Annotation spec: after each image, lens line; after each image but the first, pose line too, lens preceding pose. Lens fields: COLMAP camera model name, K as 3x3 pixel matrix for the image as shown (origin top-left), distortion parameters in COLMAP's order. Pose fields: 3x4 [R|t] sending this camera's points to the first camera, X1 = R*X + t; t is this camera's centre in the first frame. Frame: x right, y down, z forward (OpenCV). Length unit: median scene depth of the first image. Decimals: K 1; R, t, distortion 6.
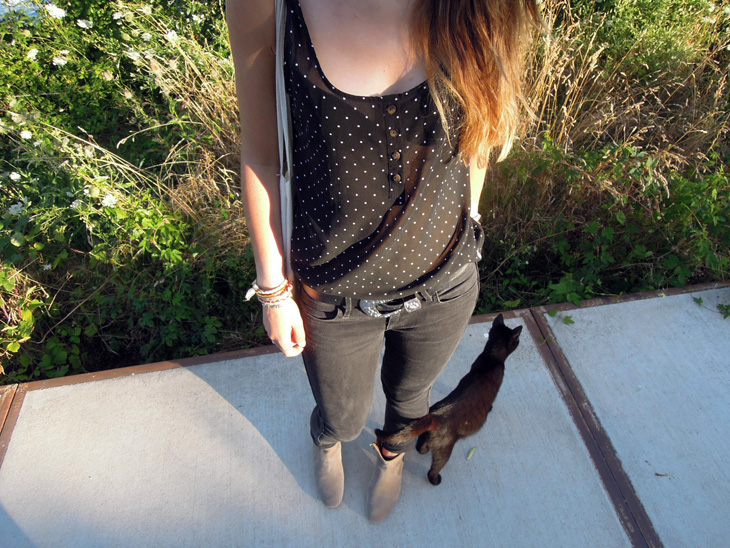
lens RADIAL K [[508.9, 0, 365.0], [0, 508.9, 274.0], [0, 0, 1]] dist [-0.074150, 0.000085]
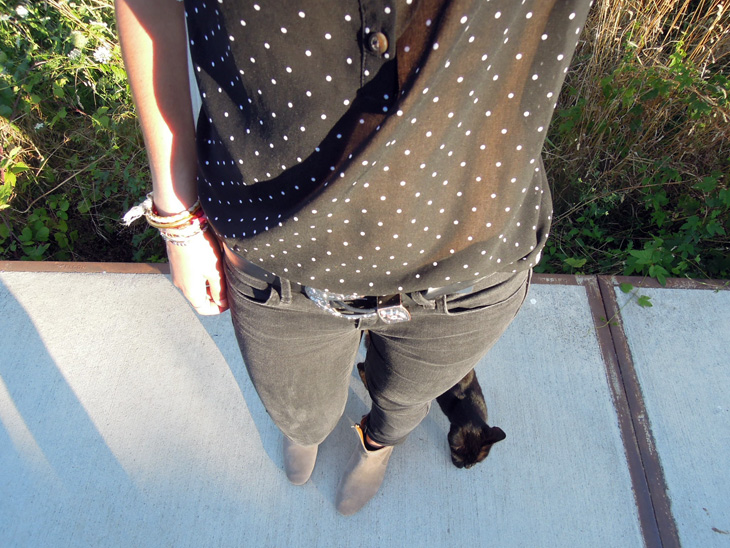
lens RADIAL K [[511.6, 0, 376.5], [0, 511.6, 280.3], [0, 0, 1]] dist [-0.038361, -0.008365]
pose [[0.982530, 0.174284, -0.065264, 0.048806], [-0.157338, 0.965207, 0.208857, -0.039290], [0.099393, -0.194940, 0.975766, 0.222785]]
